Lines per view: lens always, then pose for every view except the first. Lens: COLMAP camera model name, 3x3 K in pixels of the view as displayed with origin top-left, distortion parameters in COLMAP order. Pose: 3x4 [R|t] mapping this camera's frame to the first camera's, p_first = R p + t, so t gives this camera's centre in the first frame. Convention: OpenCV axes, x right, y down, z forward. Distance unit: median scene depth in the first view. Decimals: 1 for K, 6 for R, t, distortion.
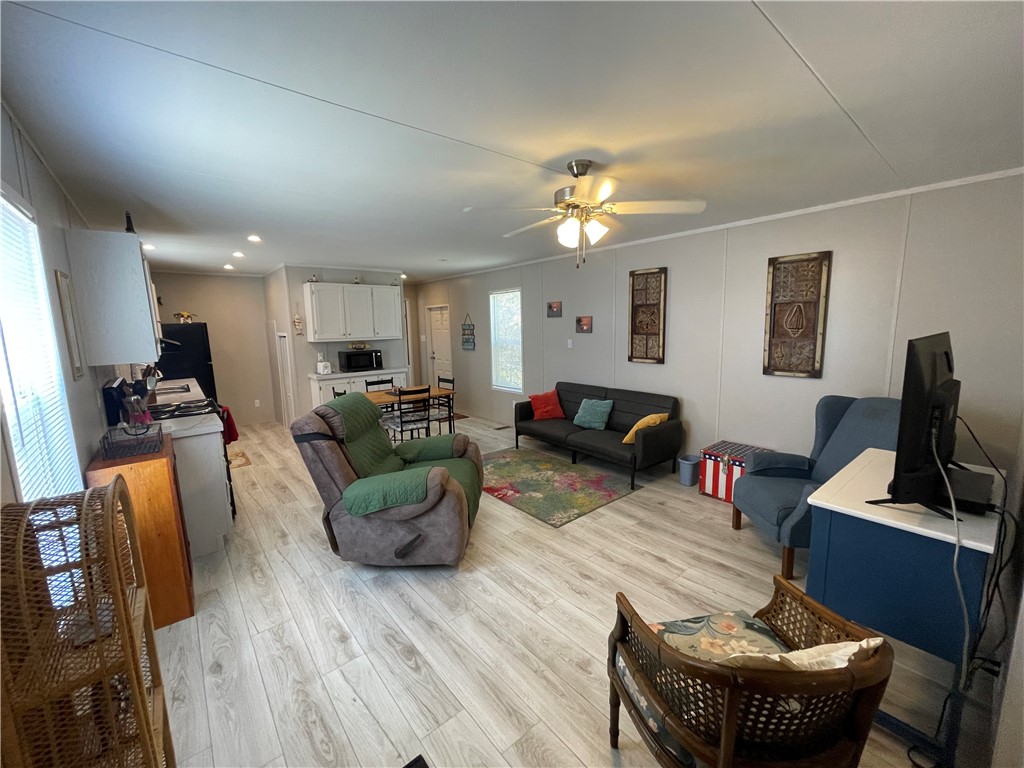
lens RADIAL K [[415.0, 0, 512.0], [0, 415.0, 384.0], [0, 0, 1]] dist [-0.013671, -0.000258]
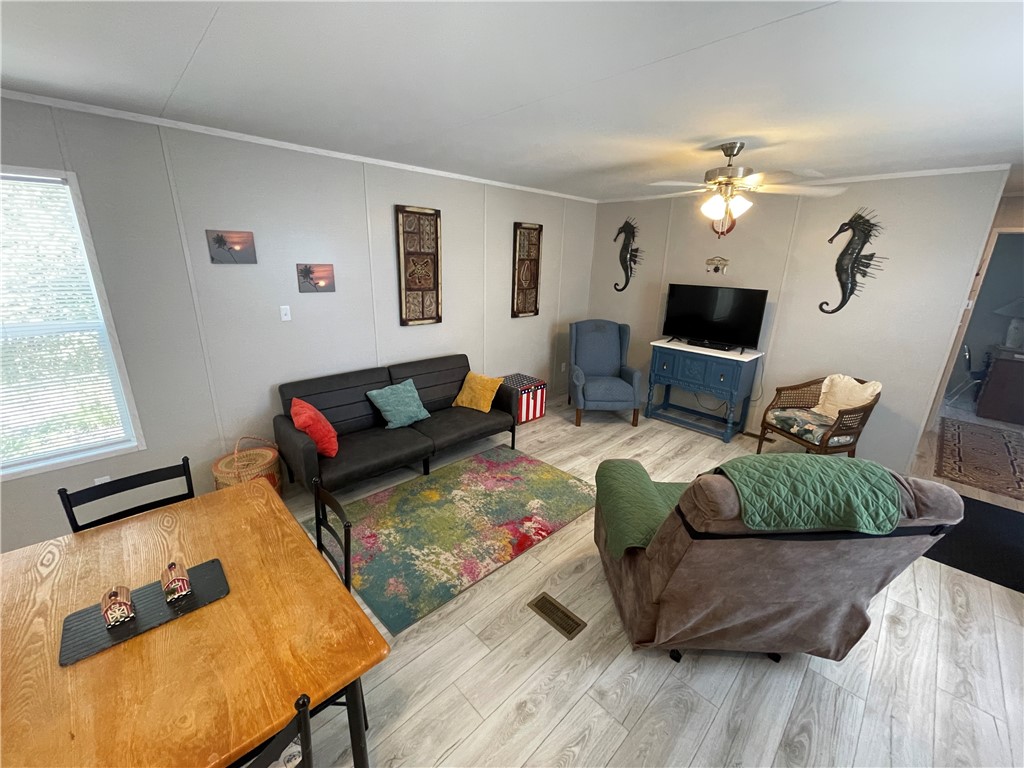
lens RADIAL K [[410.7, 0, 512.0], [0, 410.7, 384.0], [0, 0, 1]] dist [0.000496, -0.000623]
pose [[-0.080712, -0.275400, 0.957936, -0.543002], [0.119727, 0.951434, 0.283618, -0.155837], [-0.989521, 0.137582, -0.043819, 0.903646]]
